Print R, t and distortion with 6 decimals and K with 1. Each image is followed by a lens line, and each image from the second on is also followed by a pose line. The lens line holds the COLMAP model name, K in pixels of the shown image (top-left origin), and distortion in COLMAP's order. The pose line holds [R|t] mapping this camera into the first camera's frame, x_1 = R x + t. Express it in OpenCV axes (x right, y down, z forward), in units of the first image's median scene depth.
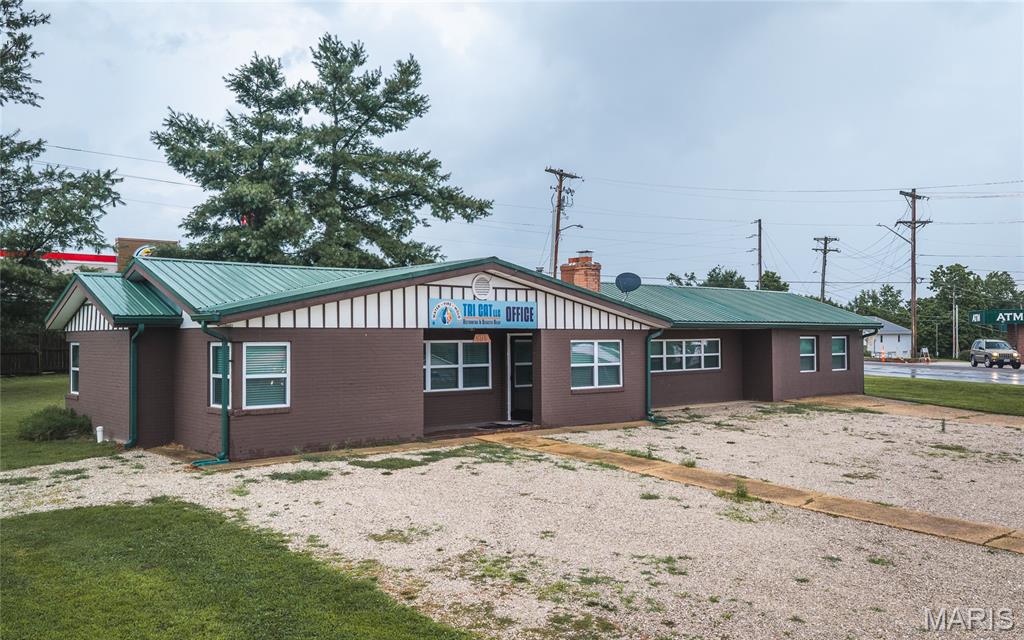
lens RADIAL K [[859.5, 0, 515.2], [0, 859.5, 328.0], [0, 0, 1]] dist [0.029864, -0.009997]
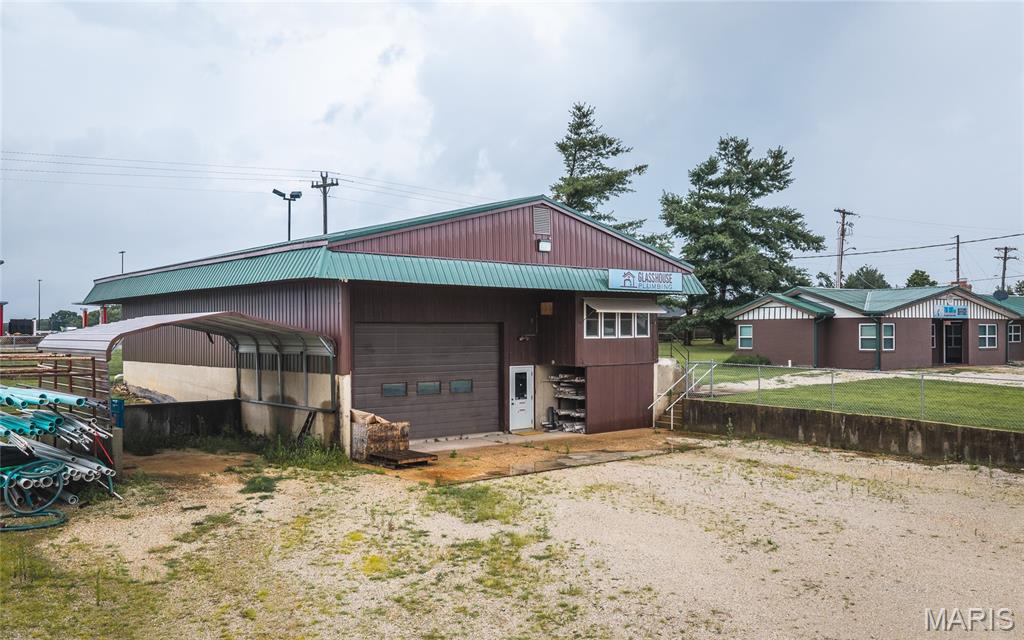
lens RADIAL K [[930.3, 0, 509.3], [0, 930.3, 322.4], [0, 0, 1]] dist [0.030177, -0.016028]
pose [[0.997842, -0.001613, -0.065648, -0.599625], [0.001440, 0.999995, -0.002683, 0.009299], [0.065652, 0.002583, 0.997839, -0.872372]]
